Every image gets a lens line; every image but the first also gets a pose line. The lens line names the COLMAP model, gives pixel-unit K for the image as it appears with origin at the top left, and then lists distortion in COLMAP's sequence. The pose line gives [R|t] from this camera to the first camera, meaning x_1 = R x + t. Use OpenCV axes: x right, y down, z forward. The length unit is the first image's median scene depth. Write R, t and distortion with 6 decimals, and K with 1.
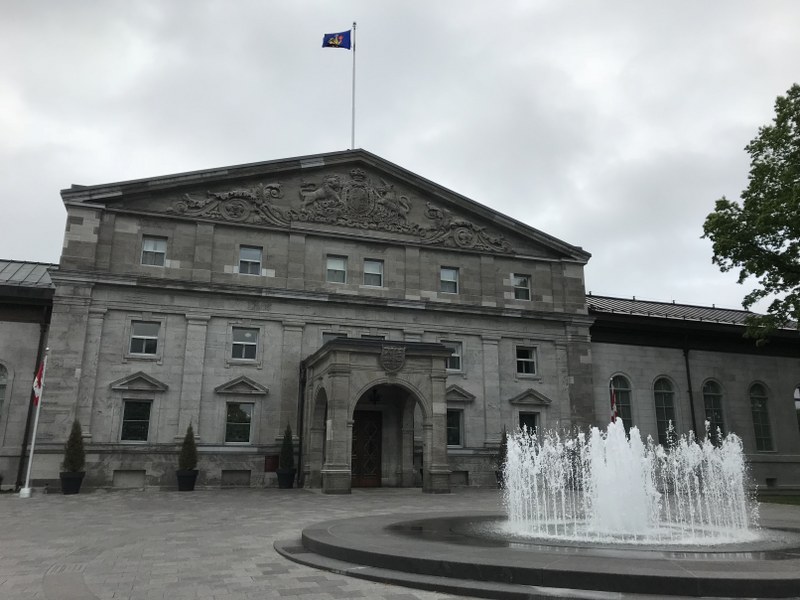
lens RADIAL K [[669.1, 0, 402.1], [0, 669.1, 281.9], [0, 0, 1]] dist [0.075526, -0.131715]
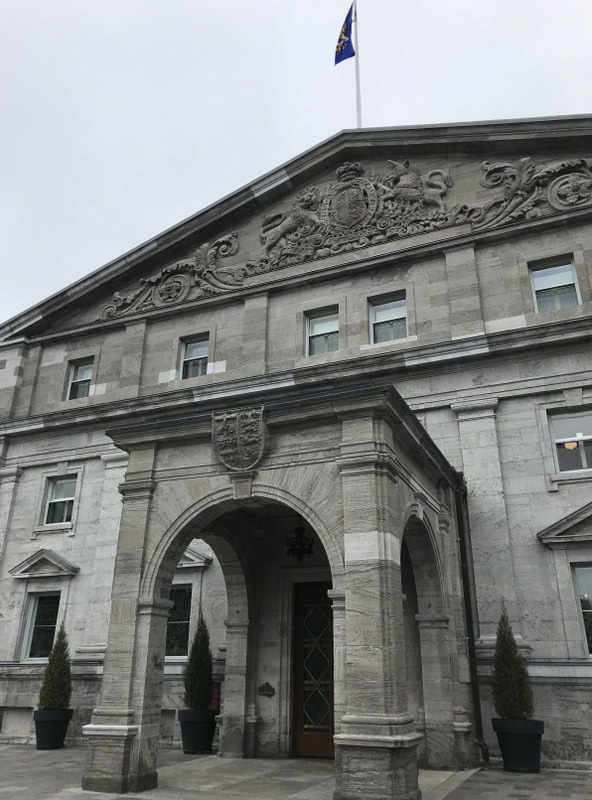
lens RADIAL K [[666.4, 0, 297.3], [0, 666.4, 387.4], [0, 0, 1]] dist [0.005305, 0.000127]
pose [[0.739046, -0.270185, -0.617099, 0.225707], [0.176268, 0.961690, -0.209957, 0.145146], [0.650185, 0.046393, 0.758358, 0.586688]]
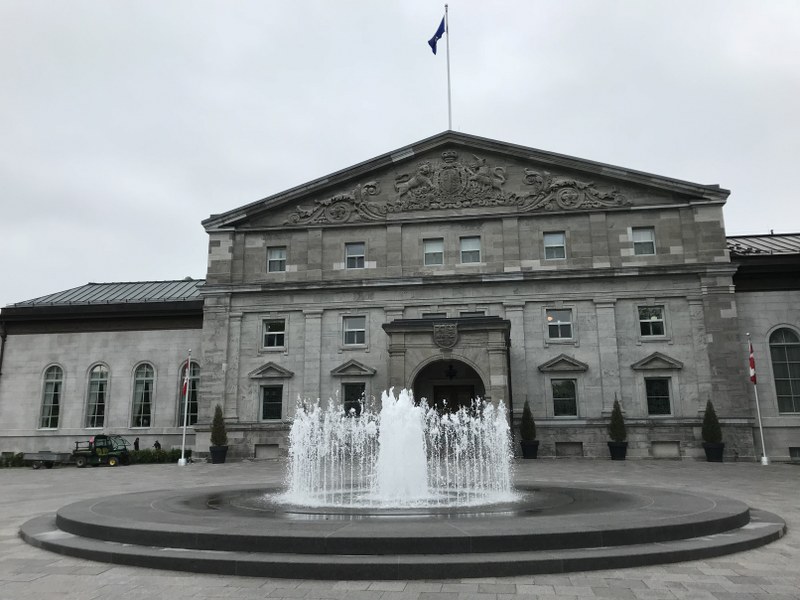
lens RADIAL K [[669.1, 0, 396.1], [0, 669.1, 282.8], [0, 0, 1]] dist [0.075526, -0.131715]
pose [[0.887394, -0.116847, -0.445959, 0.320277], [0.135344, 0.990751, 0.009727, 0.011124], [0.440698, -0.068989, 0.895000, 0.039197]]
